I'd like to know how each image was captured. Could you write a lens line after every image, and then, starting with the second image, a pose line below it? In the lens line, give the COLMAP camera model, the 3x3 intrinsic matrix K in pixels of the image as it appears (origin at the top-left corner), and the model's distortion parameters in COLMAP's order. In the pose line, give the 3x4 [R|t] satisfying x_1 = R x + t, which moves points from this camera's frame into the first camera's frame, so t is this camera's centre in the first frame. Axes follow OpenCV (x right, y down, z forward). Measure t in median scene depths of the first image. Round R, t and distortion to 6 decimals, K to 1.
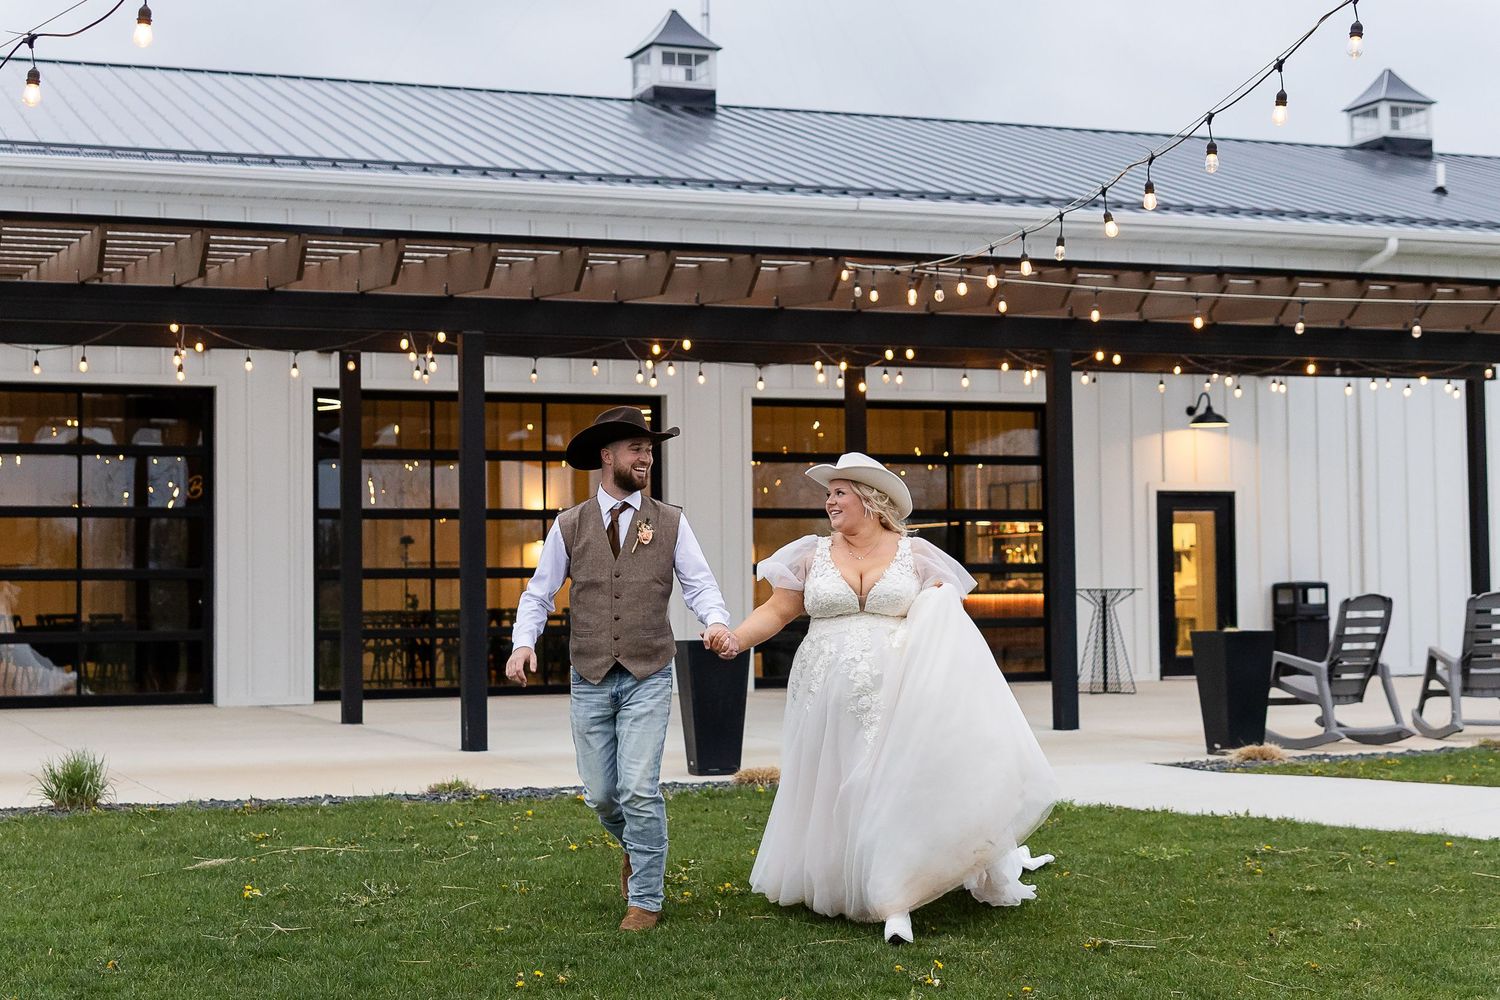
lens RADIAL K [[2446.9, 0, 750.0], [0, 2446.9, 500.0], [0, 0, 1]] dist [0.010707, -0.233398]
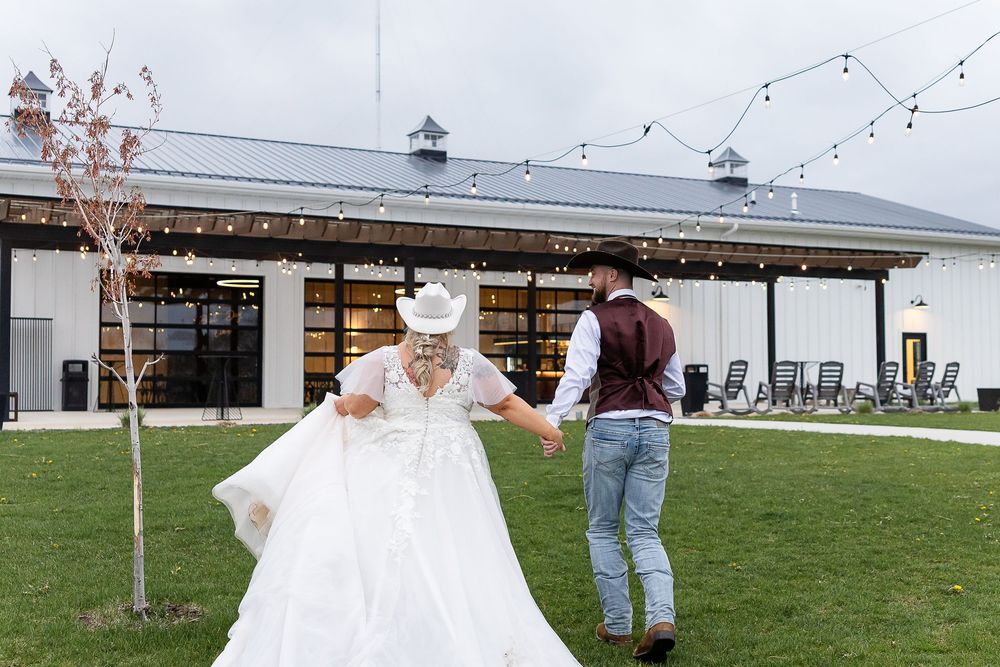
lens RADIAL K [[1312.4, 0, 500.0], [0, 1312.4, 333.5], [0, 0, 1]] dist [0.169528, 0.019001]
pose [[0.994132, 0.014110, 0.107250, -0.111805], [-0.013582, 0.999892, -0.005657, 0.013226], [-0.107318, 0.004167, 0.994216, -0.286322]]
